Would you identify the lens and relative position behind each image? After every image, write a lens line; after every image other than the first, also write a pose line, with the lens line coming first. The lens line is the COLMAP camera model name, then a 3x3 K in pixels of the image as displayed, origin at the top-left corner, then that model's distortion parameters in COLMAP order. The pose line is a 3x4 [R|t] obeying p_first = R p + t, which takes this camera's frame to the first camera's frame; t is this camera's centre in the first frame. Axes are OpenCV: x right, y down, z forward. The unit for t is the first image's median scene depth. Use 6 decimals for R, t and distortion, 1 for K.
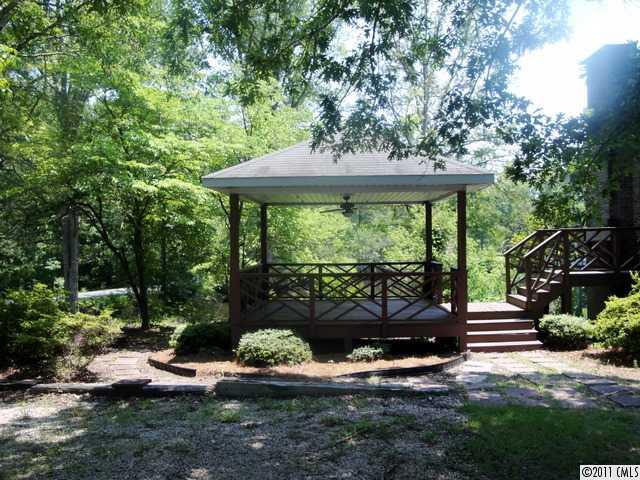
lens RADIAL K [[608.9, 0, 320.0], [0, 608.9, 240.0], [0, 0, 1]] dist [-0.110214, 0.204202]
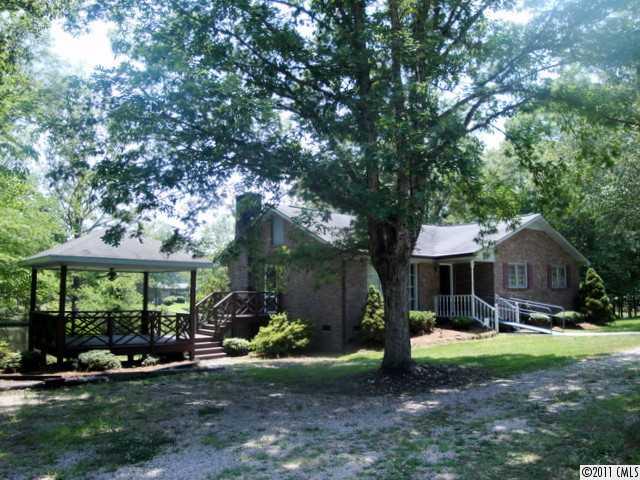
lens RADIAL K [[532.5, 0, 320.0], [0, 532.5, 240.0], [0, 0, 1]] dist [-0.010739, -0.004467]
pose [[0.763259, 0.082048, 0.640862, -0.527873], [-0.020892, 0.994519, -0.102444, -0.017538], [-0.645755, 0.064802, 0.760790, -0.499241]]
